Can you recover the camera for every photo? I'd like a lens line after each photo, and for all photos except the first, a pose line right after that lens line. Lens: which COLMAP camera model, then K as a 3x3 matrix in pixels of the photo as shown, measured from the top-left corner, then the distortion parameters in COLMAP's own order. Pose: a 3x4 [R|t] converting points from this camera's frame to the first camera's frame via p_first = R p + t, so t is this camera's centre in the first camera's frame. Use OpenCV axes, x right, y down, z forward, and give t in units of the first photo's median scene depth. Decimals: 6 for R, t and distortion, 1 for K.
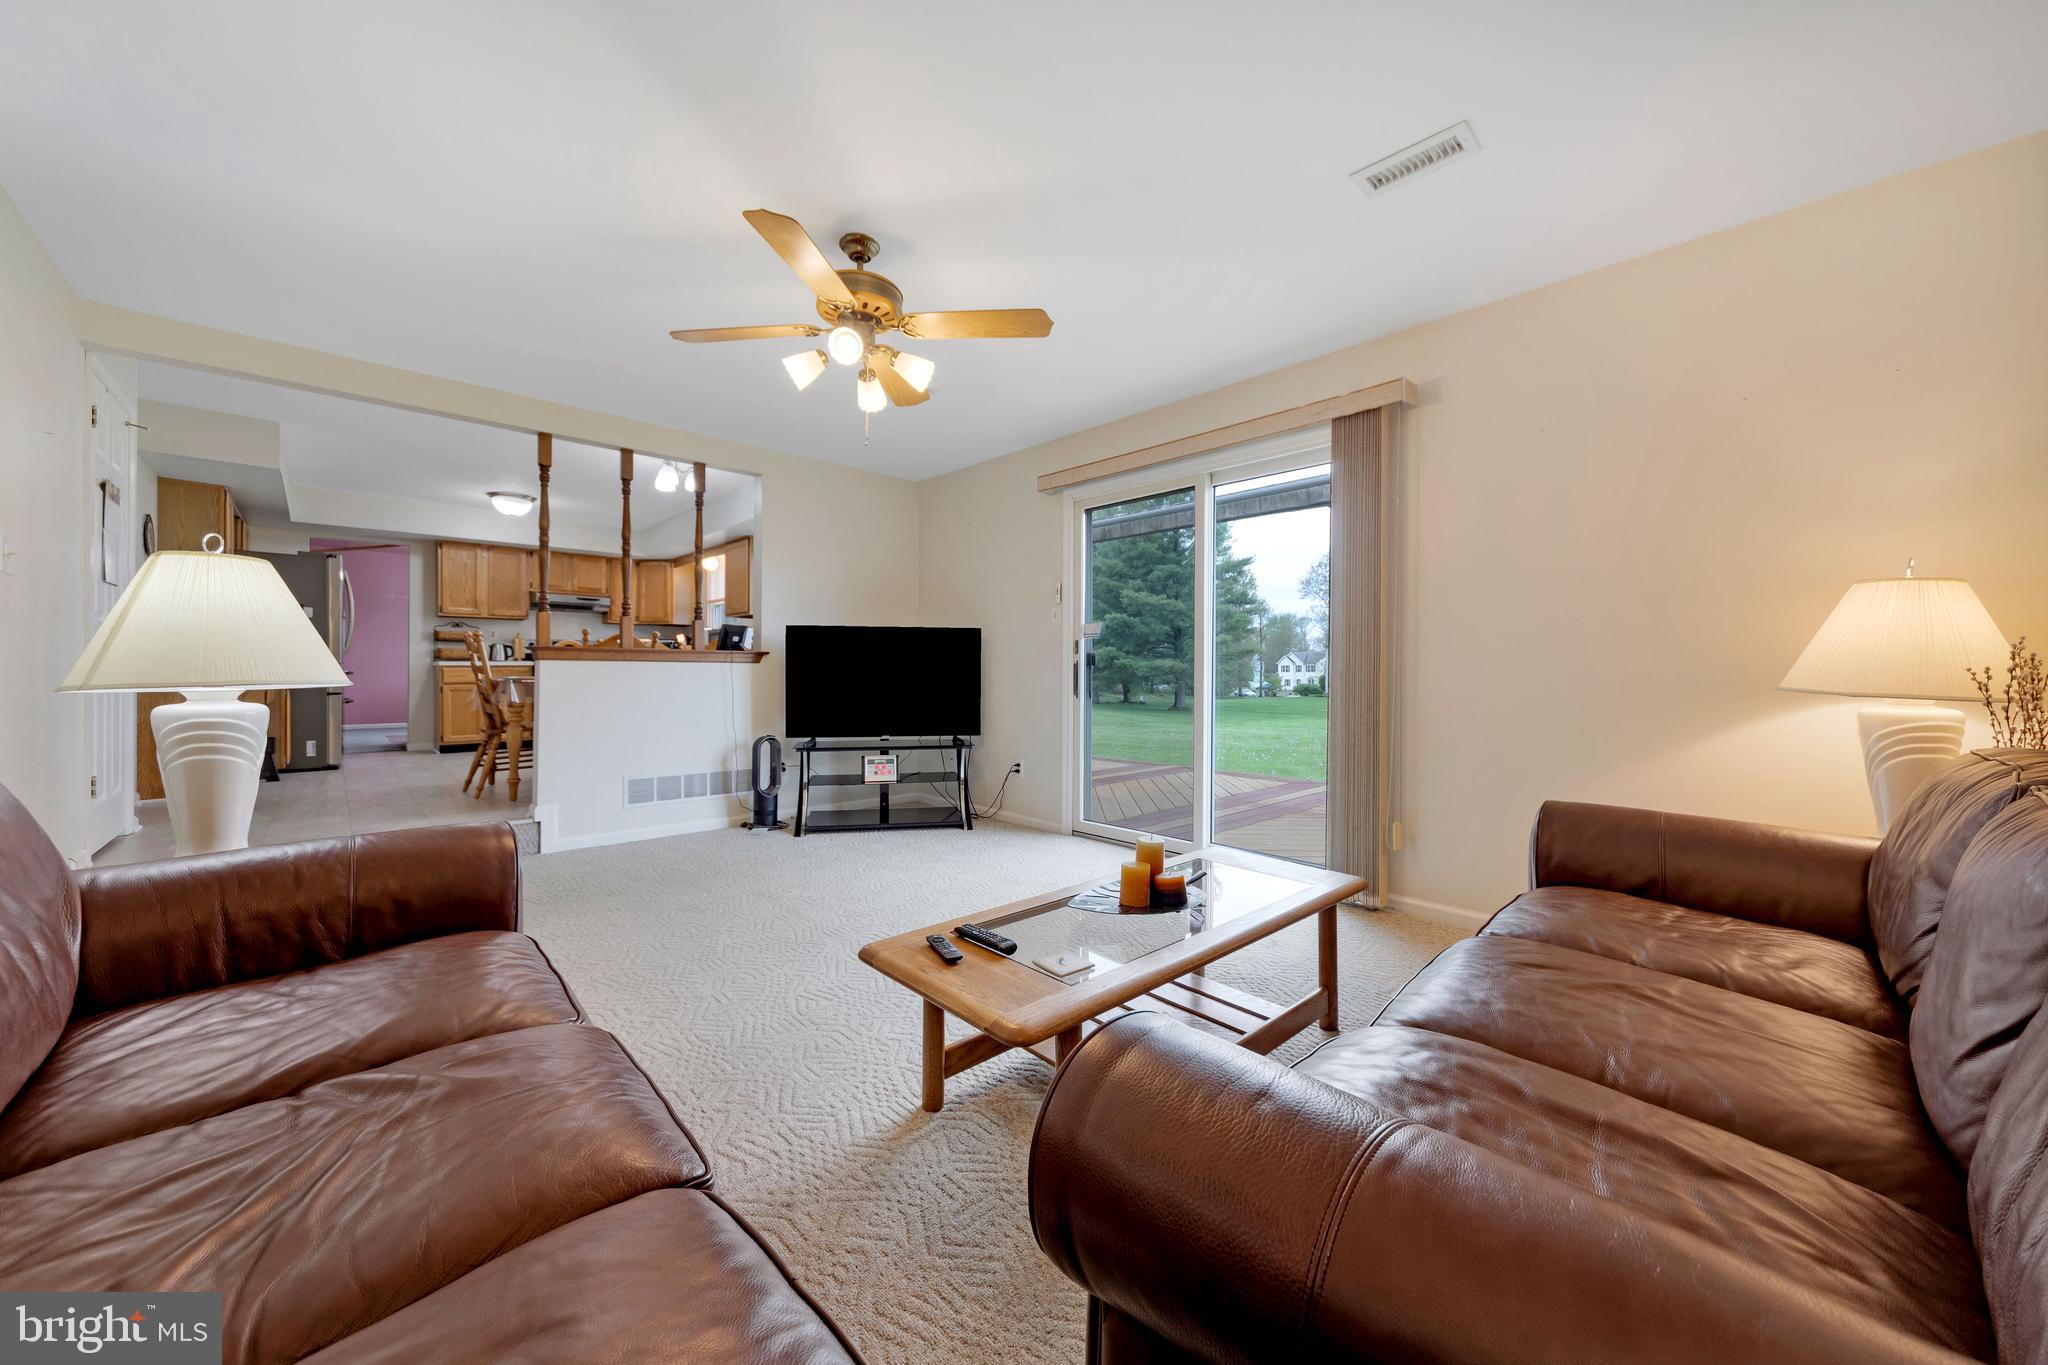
lens RADIAL K [[715.8, 0, 1023.8], [0, 715.8, 679.4], [0, 0, 1]] dist [0.000027, -0.000004]
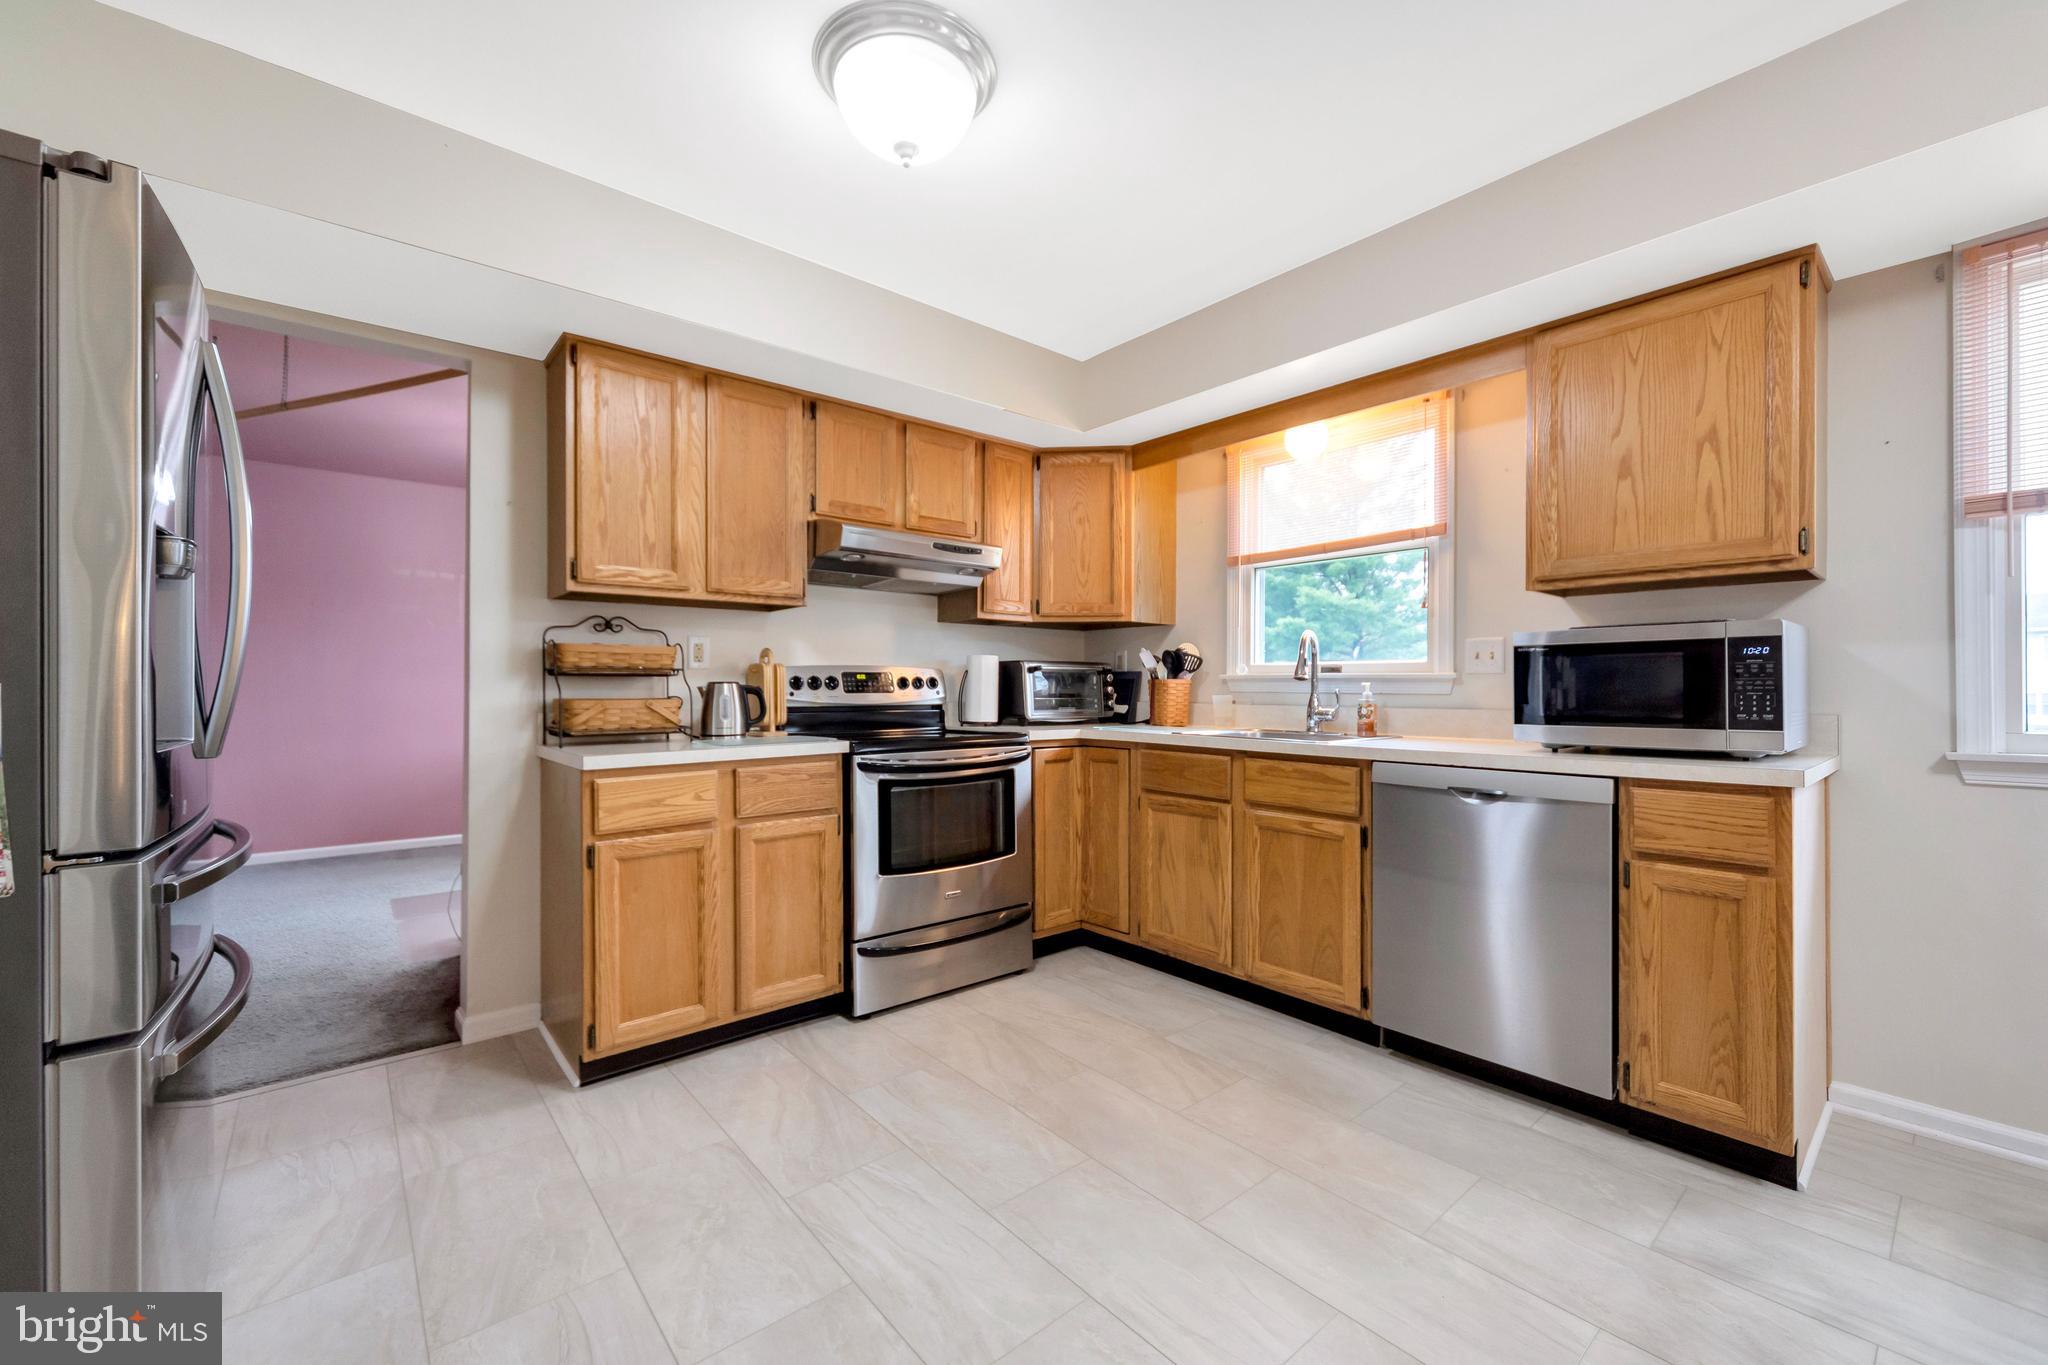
lens RADIAL K [[821.4, 0, 1018.5], [0, 821.4, 683.3], [0, 0, 1]] dist [0.002623, -0.000396]
pose [[0.997872, 0.000004, -0.065210, -0.585004], [-0.001110, 0.999856, -0.016931, -0.043832], [0.065201, 0.016968, 0.997728, 0.647381]]
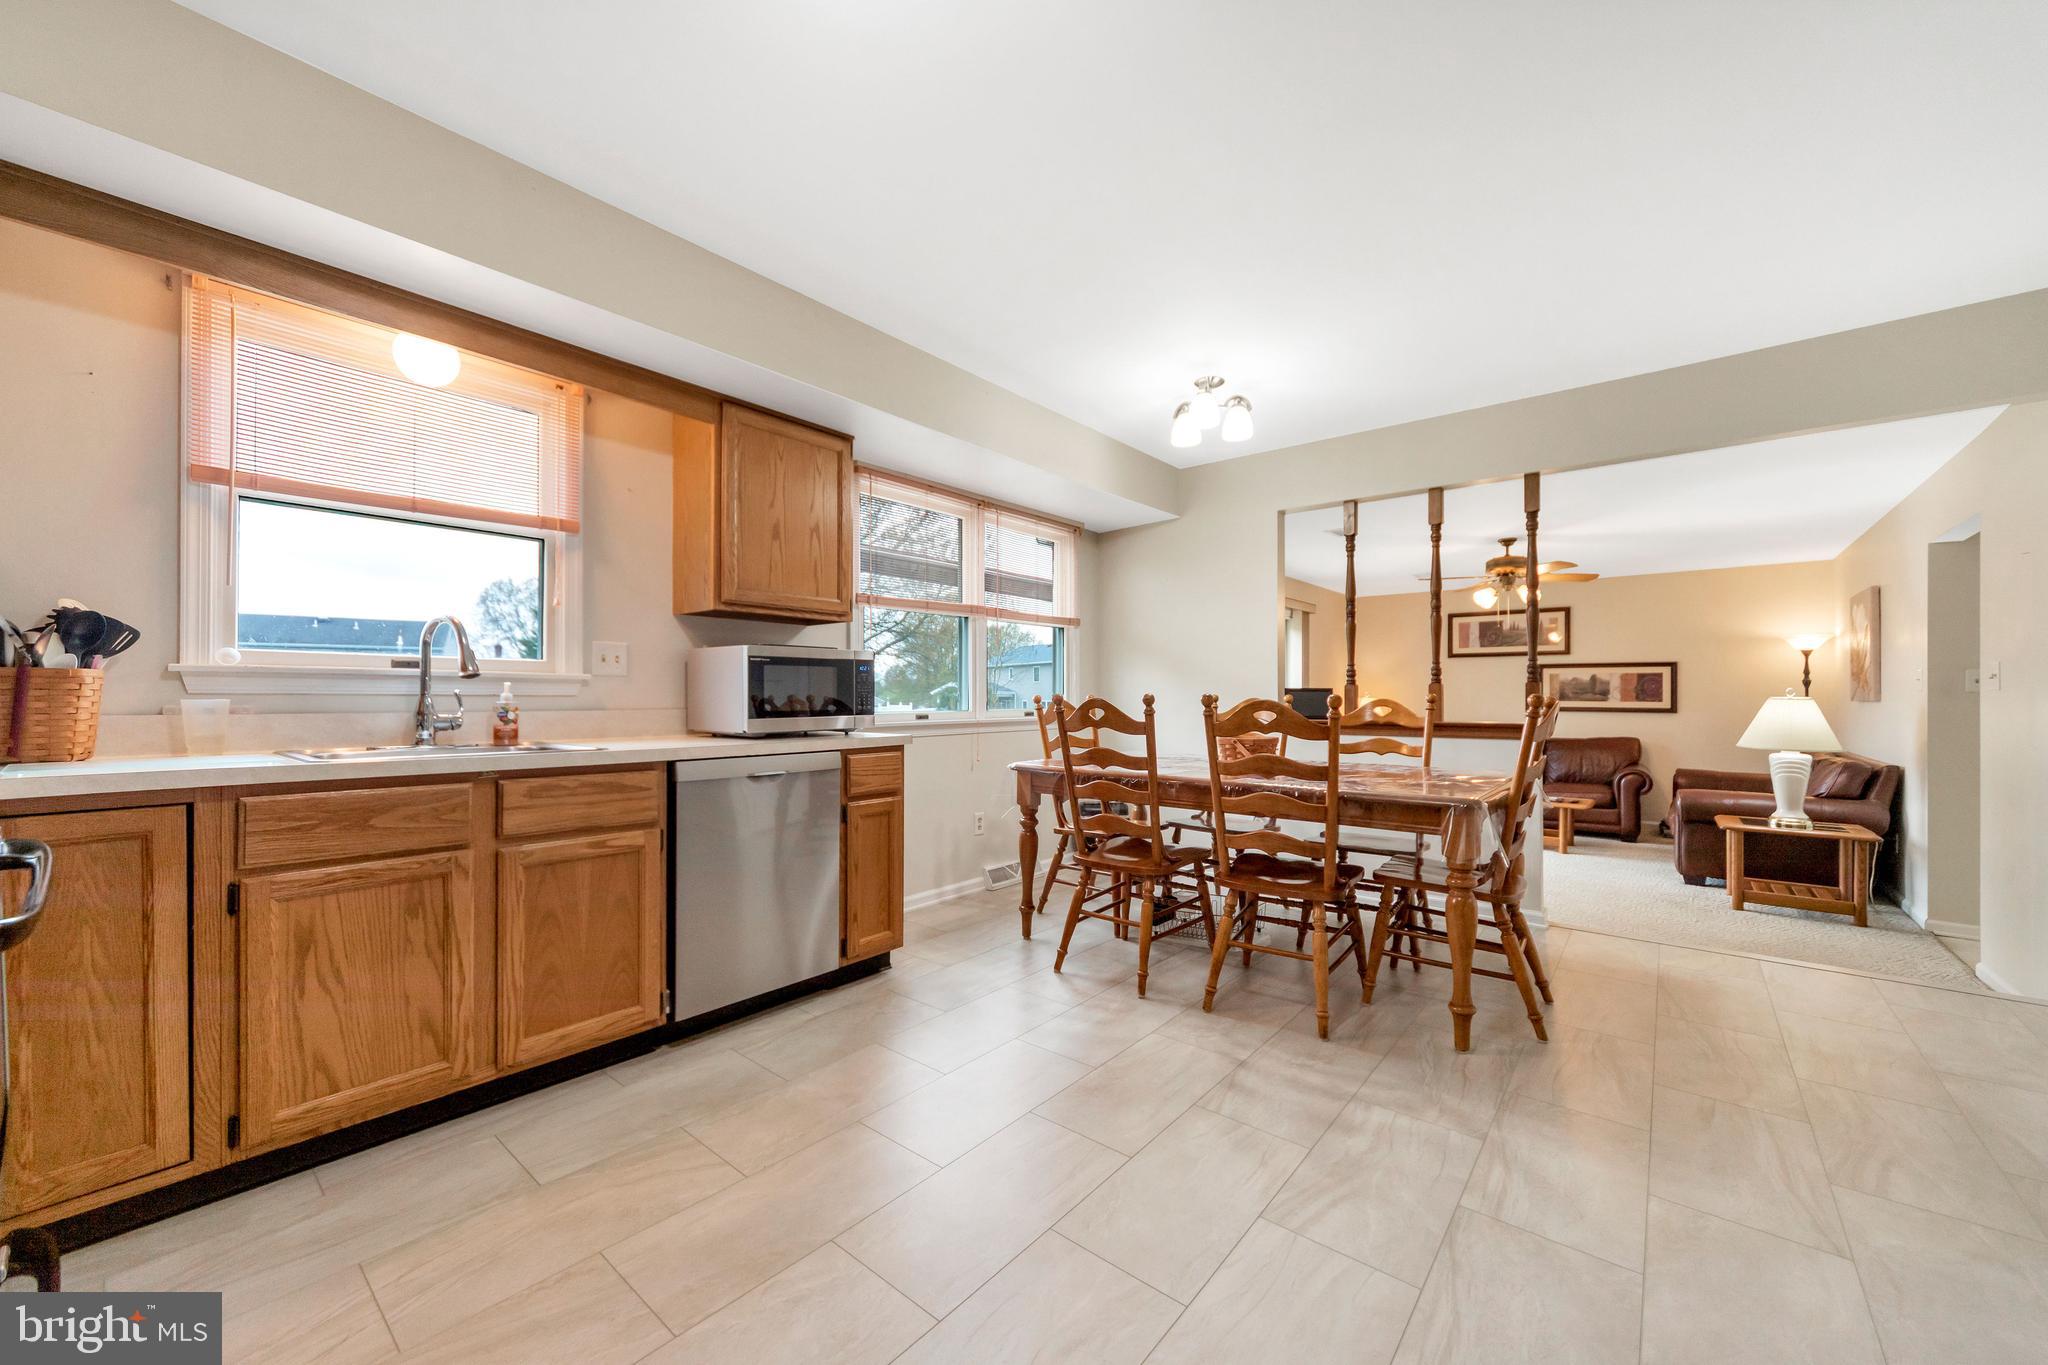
lens RADIAL K [[784.7, 0, 1018.2], [0, 784.7, 693.1], [0, 0, 1]] dist [0.001511, 0.000193]
pose [[-0.111489, 0.002036, 0.993764, -0.788066], [0.010579, 0.999944, -0.000862, -0.044131], [-0.993709, 0.010417, -0.111505, 0.876732]]
